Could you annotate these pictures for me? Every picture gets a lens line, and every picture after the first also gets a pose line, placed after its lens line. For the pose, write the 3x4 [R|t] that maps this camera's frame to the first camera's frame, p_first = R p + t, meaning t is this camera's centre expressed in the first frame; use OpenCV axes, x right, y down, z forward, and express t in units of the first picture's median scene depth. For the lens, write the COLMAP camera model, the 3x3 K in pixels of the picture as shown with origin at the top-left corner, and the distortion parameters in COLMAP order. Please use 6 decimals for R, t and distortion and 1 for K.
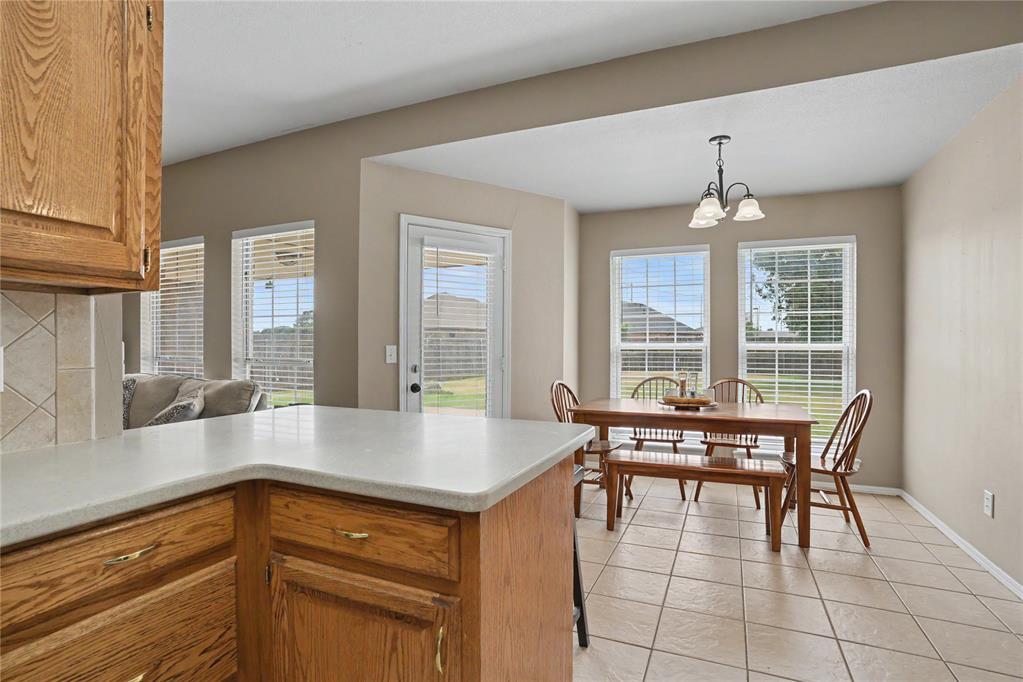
lens RADIAL K [[502.0, 0, 514.6], [0, 502.0, 348.8], [0, 0, 1]] dist [-0.059443, 0.016924]
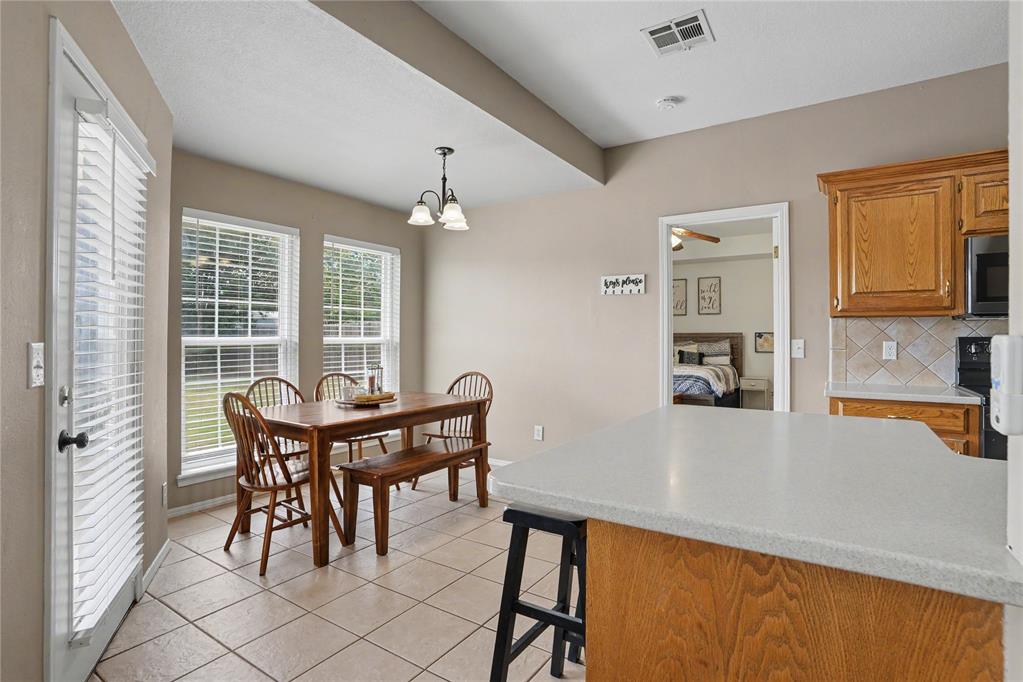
lens RADIAL K [[502.0, 0, 514.1], [0, 502.0, 339.5], [0, 0, 1]] dist [-0.059443, 0.016924]
pose [[0.177596, 0.002846, 0.984099, -0.549499], [0.000001, 0.999996, -0.002892, -0.005299], [-0.984104, 0.000515, 0.177595, 0.568054]]
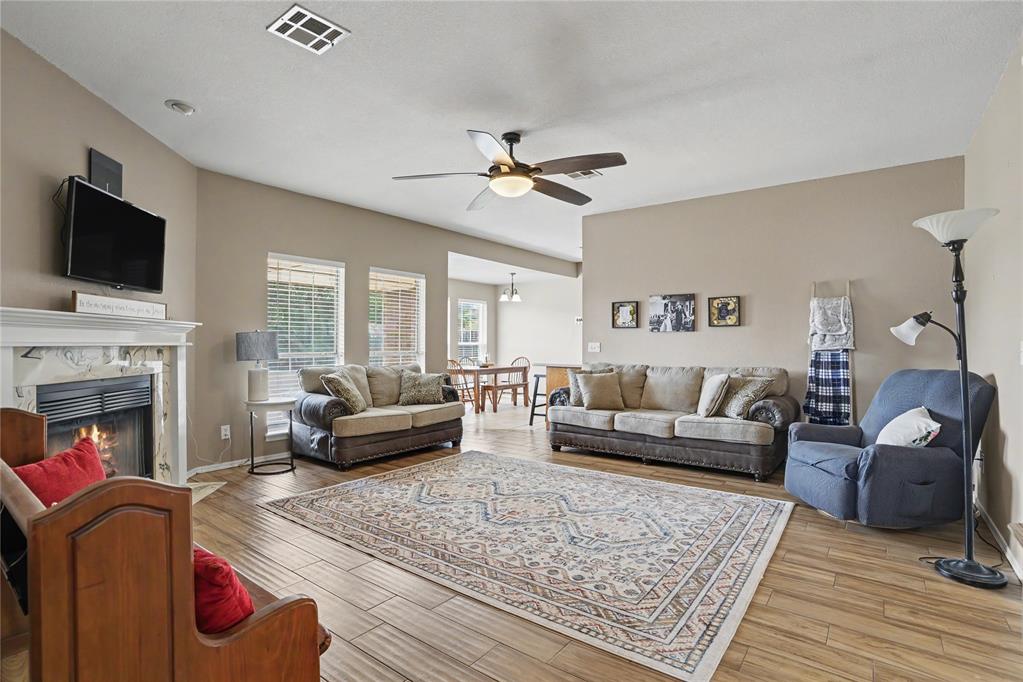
lens RADIAL K [[502.0, 0, 509.7], [0, 502.0, 341.4], [0, 0, 1]] dist [-0.059443, 0.016924]
pose [[0.244489, 0.009293, 0.969608, -2.275149], [-0.001004, 0.999956, -0.009331, 0.008237], [-0.969652, 0.001308, 0.244488, 0.222781]]
